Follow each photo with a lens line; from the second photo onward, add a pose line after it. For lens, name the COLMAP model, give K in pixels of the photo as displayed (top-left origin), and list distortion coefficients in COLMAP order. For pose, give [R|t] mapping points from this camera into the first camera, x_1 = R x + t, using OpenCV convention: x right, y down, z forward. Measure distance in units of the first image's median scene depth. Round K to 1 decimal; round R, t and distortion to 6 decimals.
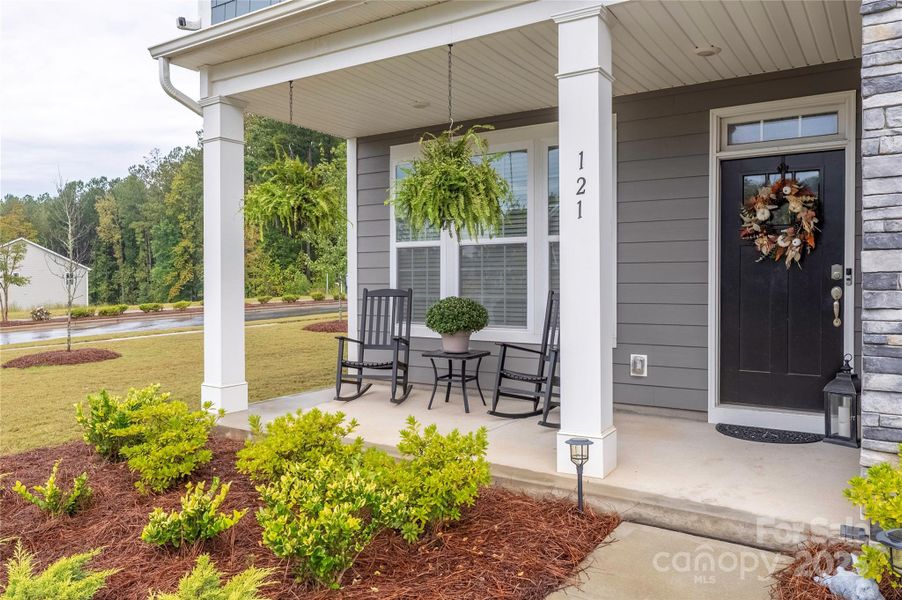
lens RADIAL K [[666.3, 0, 449.3], [0, 666.3, 293.0], [0, 0, 1]] dist [0.001885, -0.003576]
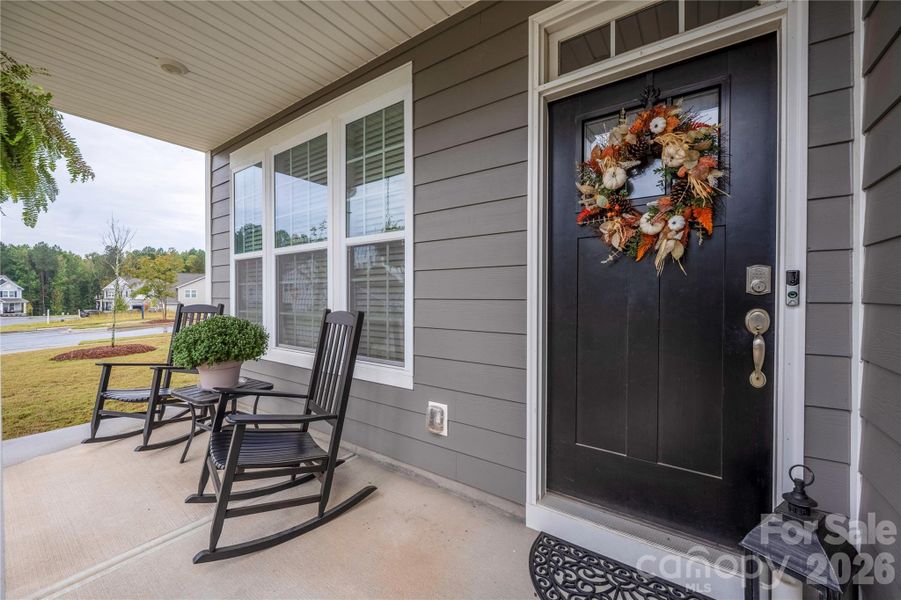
lens RADIAL K [[367.0, 0, 452.4], [0, 367.0, 303.0], [0, 0, 1]] dist [-0.003833, -0.000247]
pose [[0.999893, 0.003015, -0.014339, 0.342540], [-0.002999, 0.999995, 0.001123, -0.012897], [0.014343, -0.001080, 0.999897, 0.695839]]
